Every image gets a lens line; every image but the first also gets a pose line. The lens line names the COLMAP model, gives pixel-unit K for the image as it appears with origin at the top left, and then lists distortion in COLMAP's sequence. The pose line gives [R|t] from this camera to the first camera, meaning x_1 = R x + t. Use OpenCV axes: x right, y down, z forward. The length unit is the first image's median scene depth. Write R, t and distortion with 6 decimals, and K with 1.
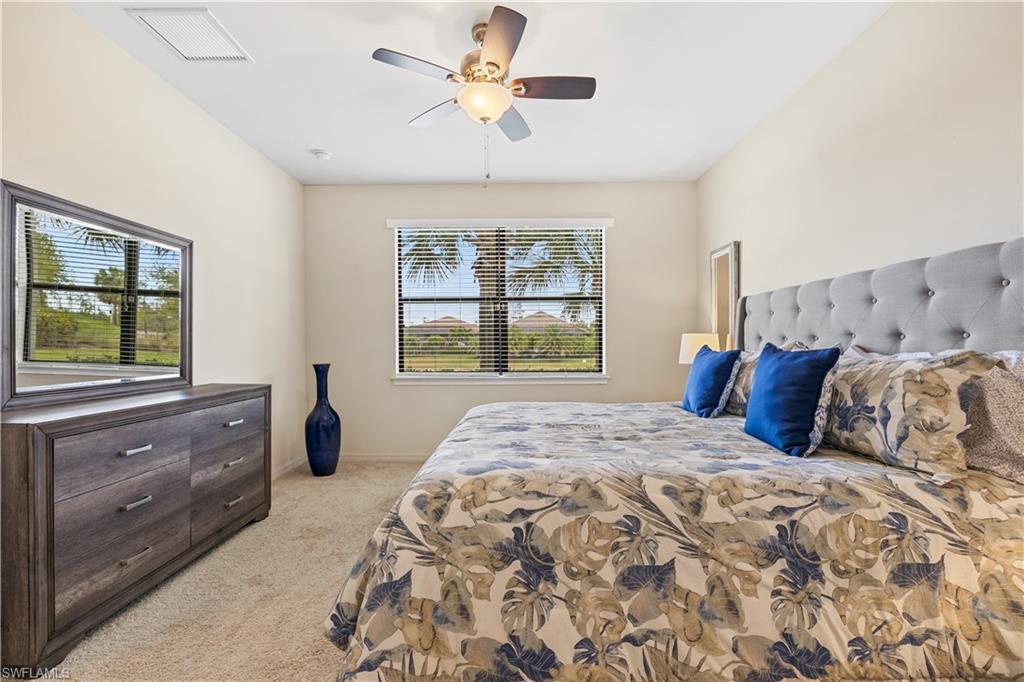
lens RADIAL K [[428.3, 0, 509.2], [0, 428.3, 342.1], [0, 0, 1]] dist [0.000895, -0.000984]
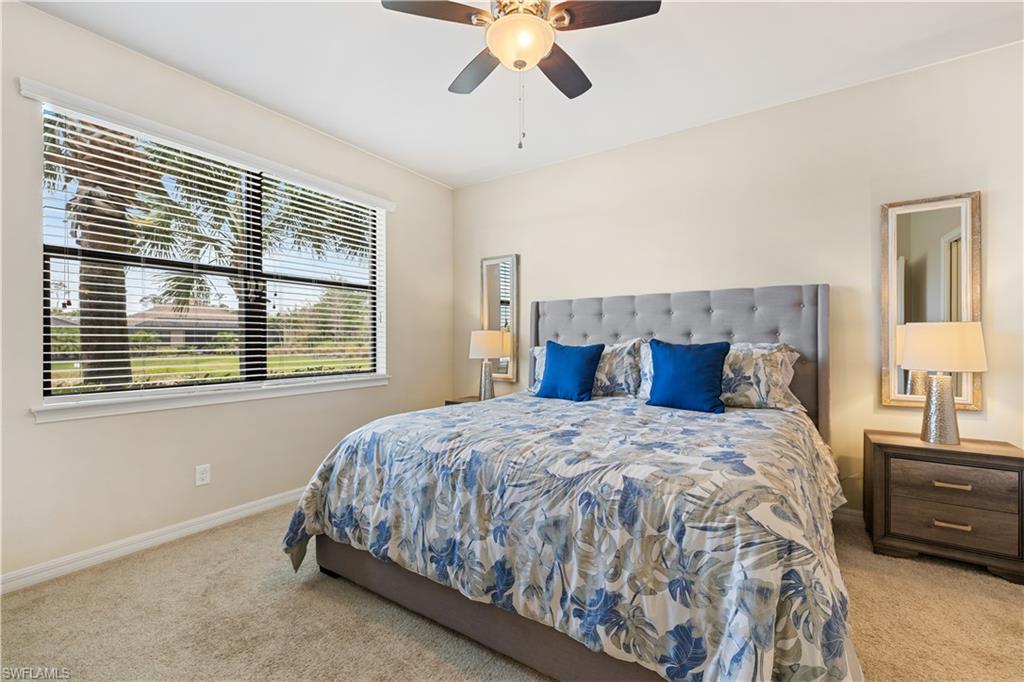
lens RADIAL K [[428.3, 0, 507.1], [0, 428.3, 335.8], [0, 0, 1]] dist [0.000895, -0.000984]
pose [[0.550103, 0.011327, 0.835020, -0.610285], [-0.004418, 0.999933, -0.010654, 0.006535], [-0.835085, 0.002172, 0.550117, 0.473311]]
